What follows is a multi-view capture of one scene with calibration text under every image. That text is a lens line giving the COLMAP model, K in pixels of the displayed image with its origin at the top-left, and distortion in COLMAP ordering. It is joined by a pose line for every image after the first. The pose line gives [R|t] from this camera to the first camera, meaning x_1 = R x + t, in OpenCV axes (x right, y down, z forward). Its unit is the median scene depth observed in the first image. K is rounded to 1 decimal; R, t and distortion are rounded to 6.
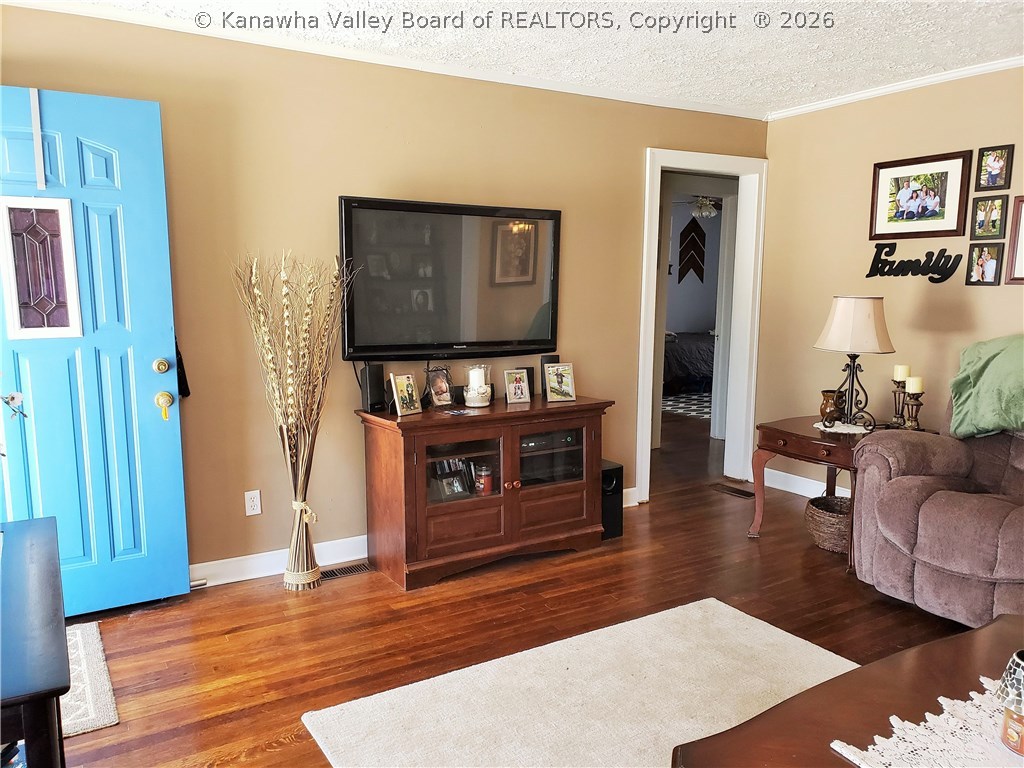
lens RADIAL K [[772.8, 0, 512.0], [0, 772.8, 384.0], [0, 0, 1]] dist [0.041135, -0.052149]
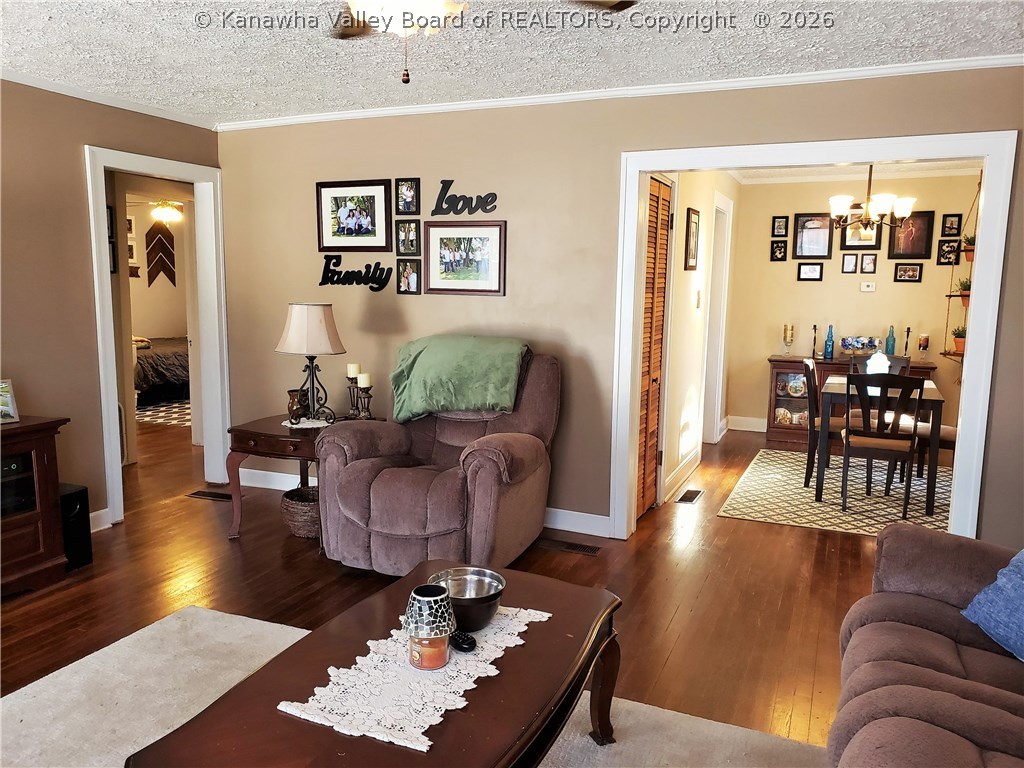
lens RADIAL K [[781.5, 0, 510.8], [0, 781.5, 389.3], [0, 0, 1]] dist [0.024753, -0.008444]
pose [[0.816778, -0.071878, 0.572458, 0.032944], [0.067668, 0.997296, 0.028674, -0.003867], [-0.572971, 0.015317, 0.819433, -0.069240]]
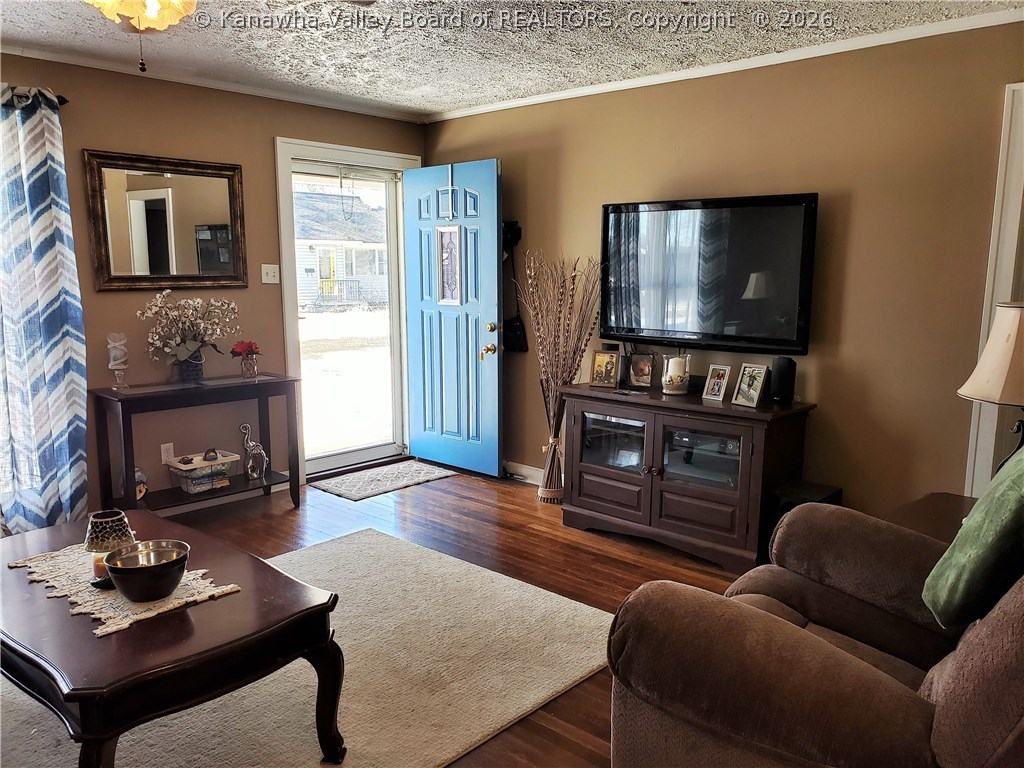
lens RADIAL K [[781.5, 0, 510.8], [0, 781.5, 389.3], [0, 0, 1]] dist [0.024753, -0.008444]
pose [[0.279286, 0.145639, -0.949099, 1.005712], [-0.125426, 0.985495, 0.114316, -0.079019], [0.951981, 0.087115, 0.293502, 0.542054]]
